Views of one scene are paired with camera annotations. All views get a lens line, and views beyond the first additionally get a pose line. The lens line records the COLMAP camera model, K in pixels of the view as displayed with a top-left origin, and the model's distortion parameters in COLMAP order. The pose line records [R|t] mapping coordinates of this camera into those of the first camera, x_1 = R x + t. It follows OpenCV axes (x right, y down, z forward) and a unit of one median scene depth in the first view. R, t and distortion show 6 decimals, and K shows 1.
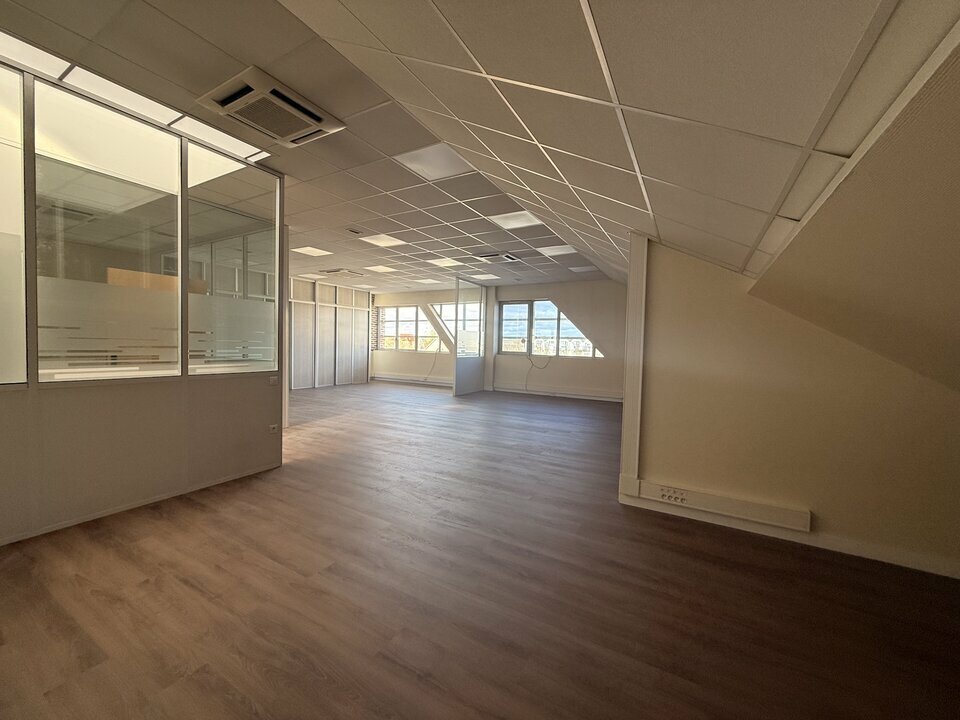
lens RADIAL K [[382.4, 0, 469.3], [0, 382.4, 355.1], [0, 0, 1]] dist [0.001375, -0.000134]
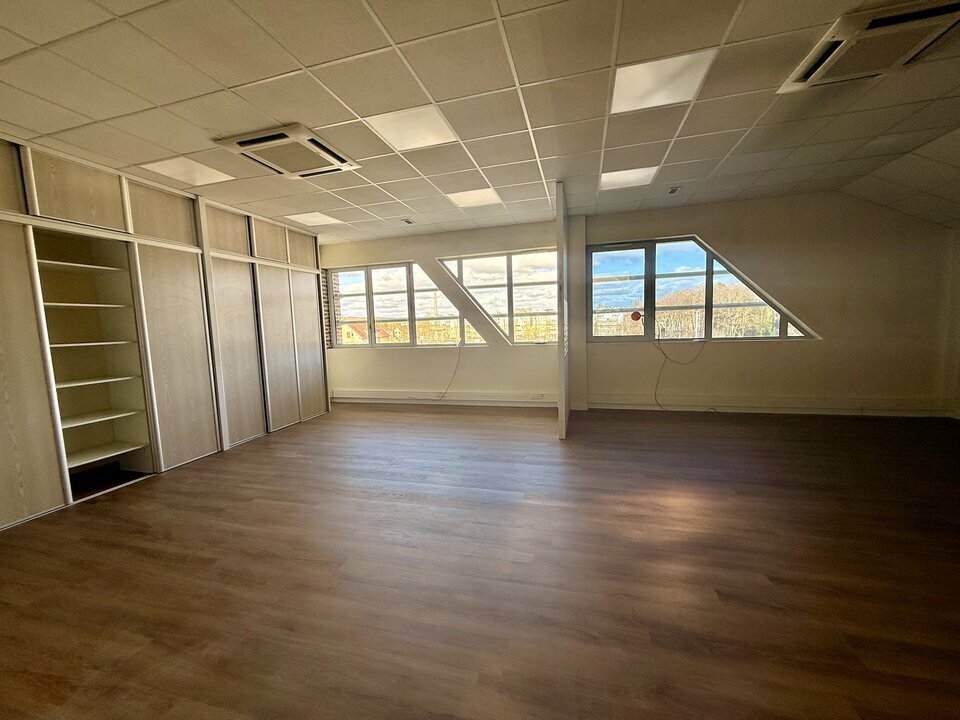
lens RADIAL K [[382.4, 0, 474.0], [0, 382.4, 359.9], [0, 0, 1]] dist [0.001375, -0.000134]
pose [[0.962998, -0.083155, 0.256358, -0.227272], [0.065951, 0.995000, 0.075009, -0.029689], [-0.261314, -0.055326, 0.963667, 0.501094]]
